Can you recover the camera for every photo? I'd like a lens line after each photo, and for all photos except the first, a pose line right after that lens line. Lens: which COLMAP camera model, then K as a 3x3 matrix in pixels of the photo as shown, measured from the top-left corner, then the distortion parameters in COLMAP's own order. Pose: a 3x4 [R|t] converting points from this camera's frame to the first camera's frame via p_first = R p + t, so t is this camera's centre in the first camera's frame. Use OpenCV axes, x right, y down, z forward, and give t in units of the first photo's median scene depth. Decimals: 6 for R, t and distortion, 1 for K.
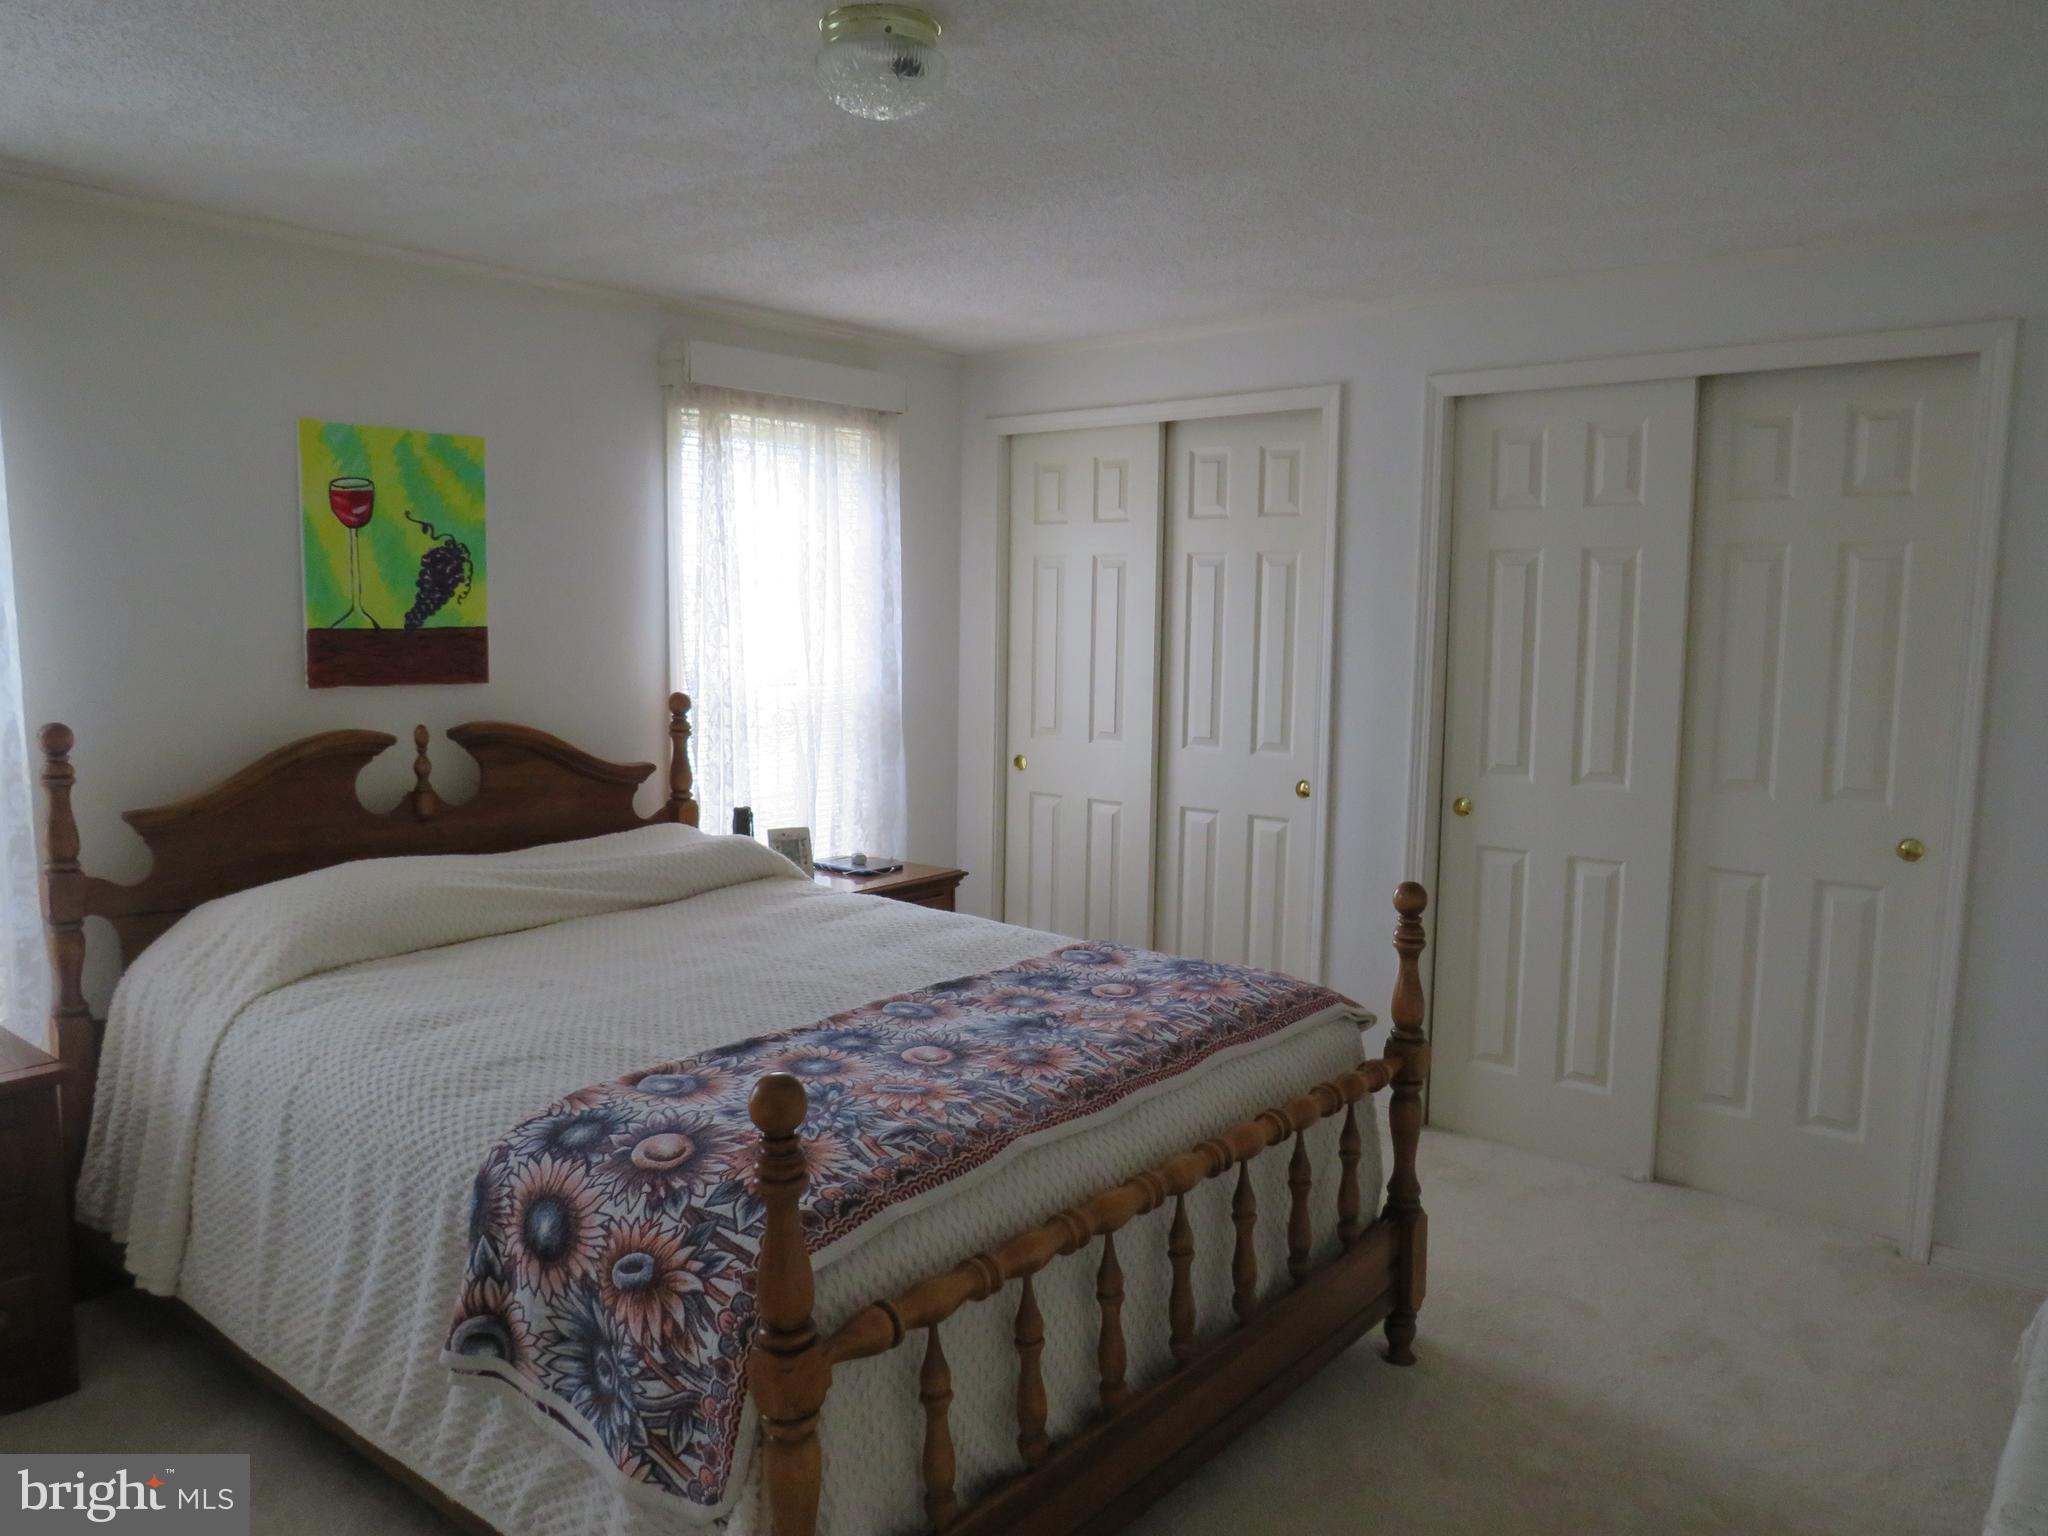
lens RADIAL K [[1451.6, 0, 1024.0], [0, 1451.6, 768.0], [0, 0, 1]] dist [-0.040540, -0.005120]
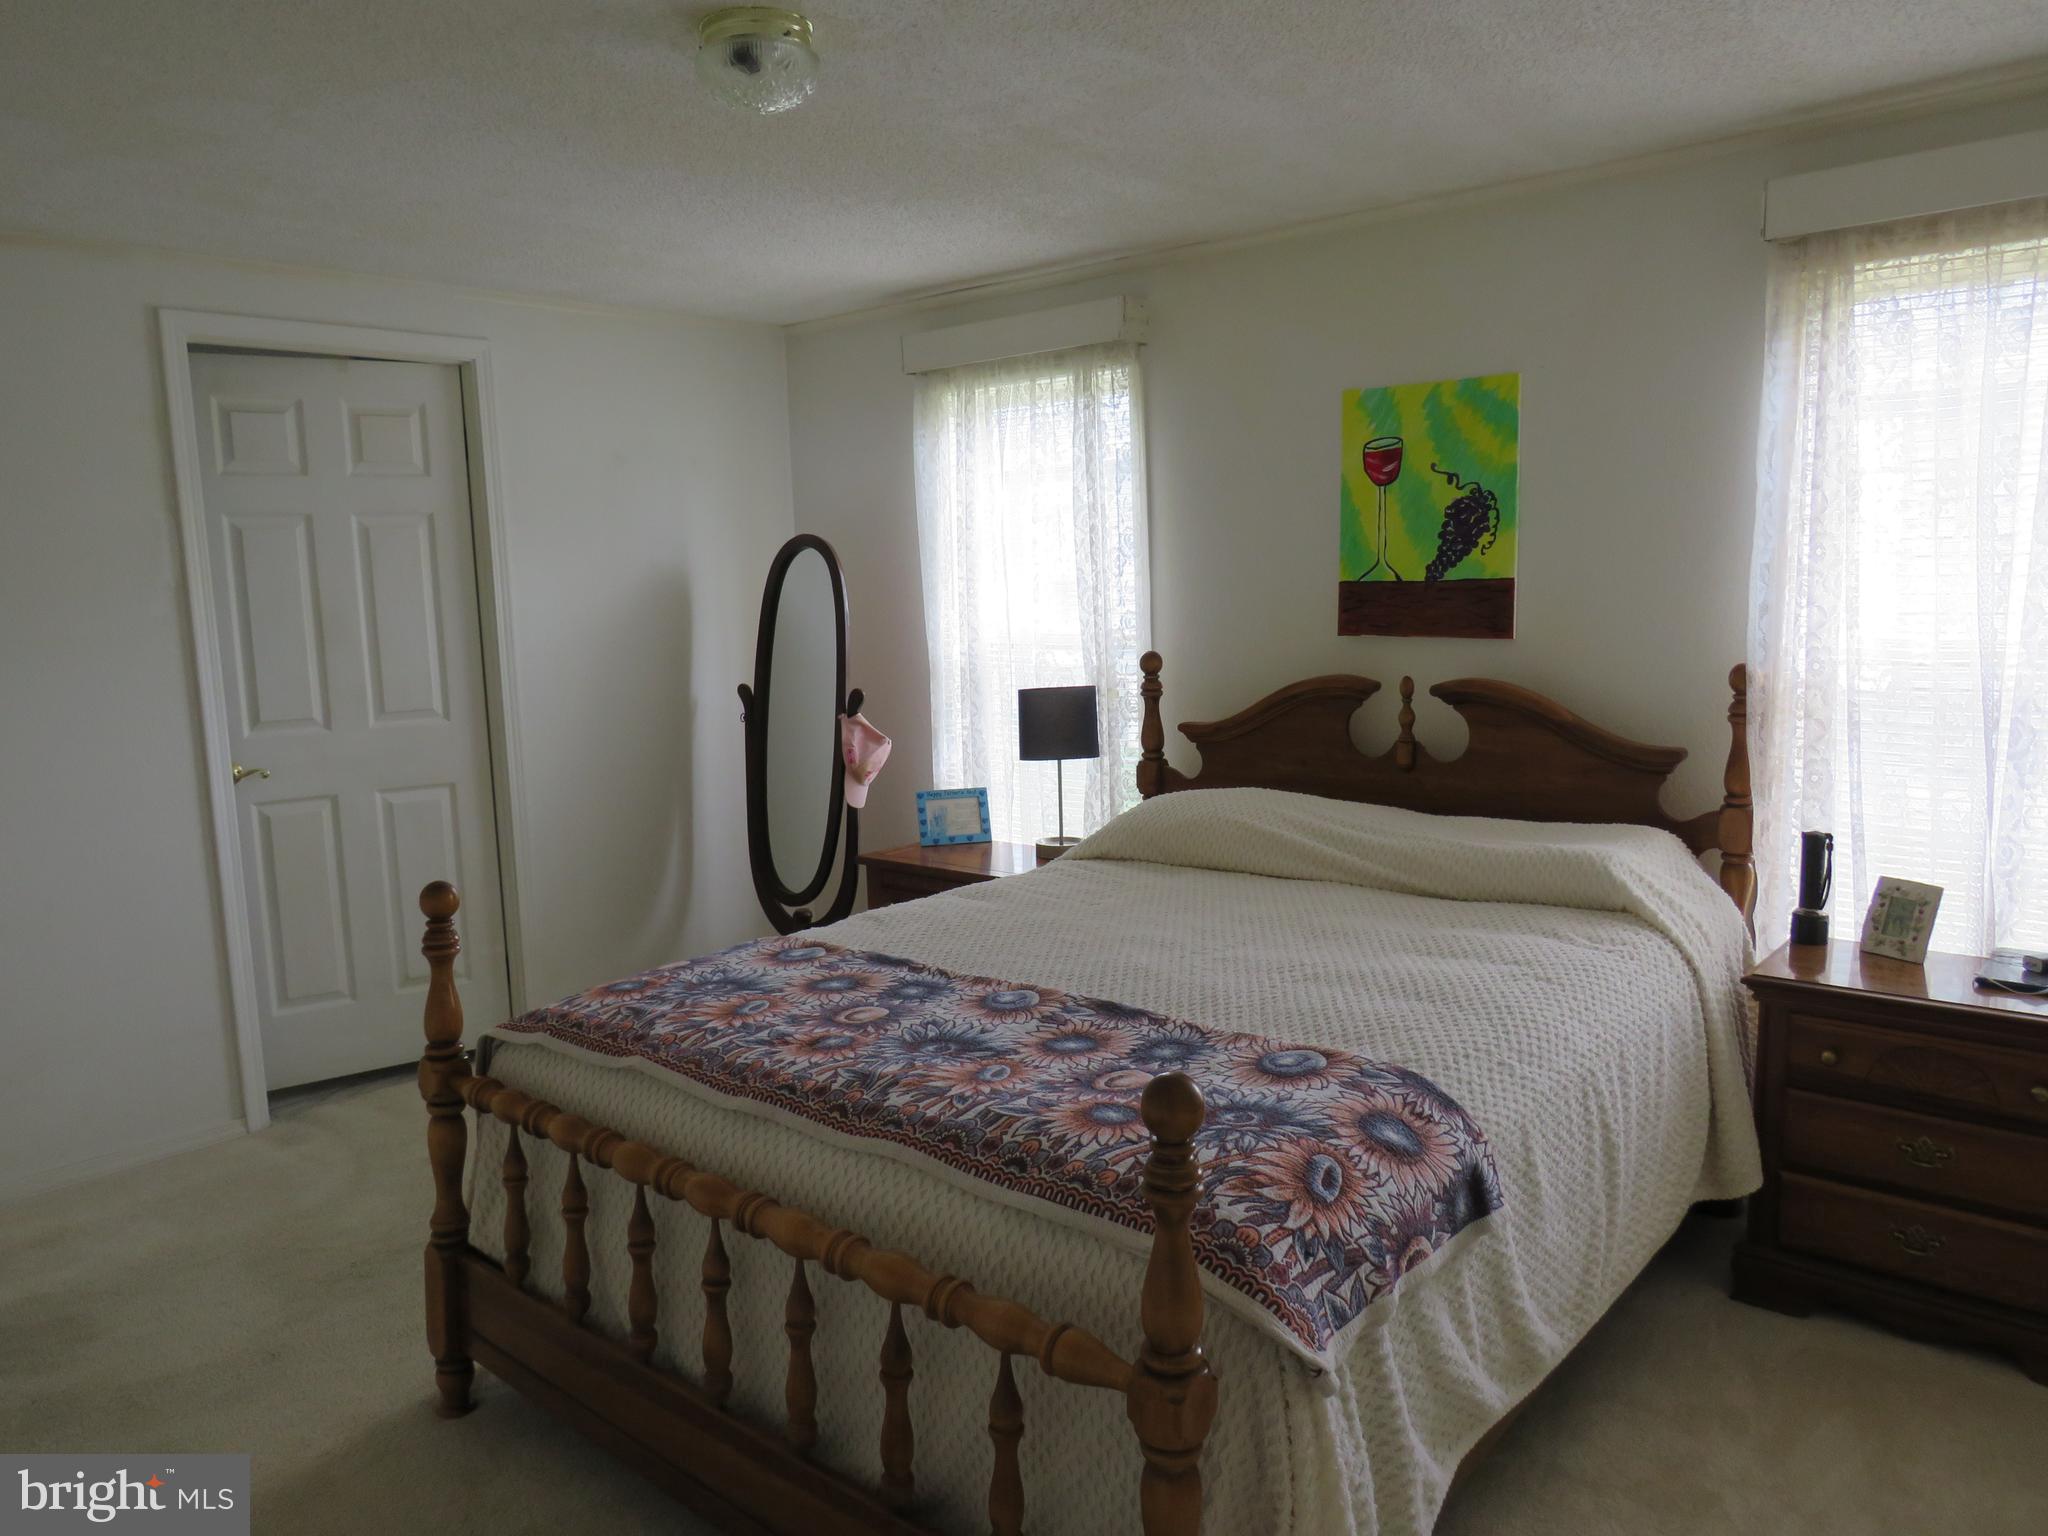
lens RADIAL K [[1452.7, 0, 1011.5], [0, 1452.7, 776.0], [0, 0, 1]] dist [-0.023692, 0.010160]
pose [[-0.028216, 0.132492, -0.990782, 0.627968], [-0.083916, 0.987364, 0.134425, -0.076324], [0.996073, 0.086936, -0.016741, 0.763044]]
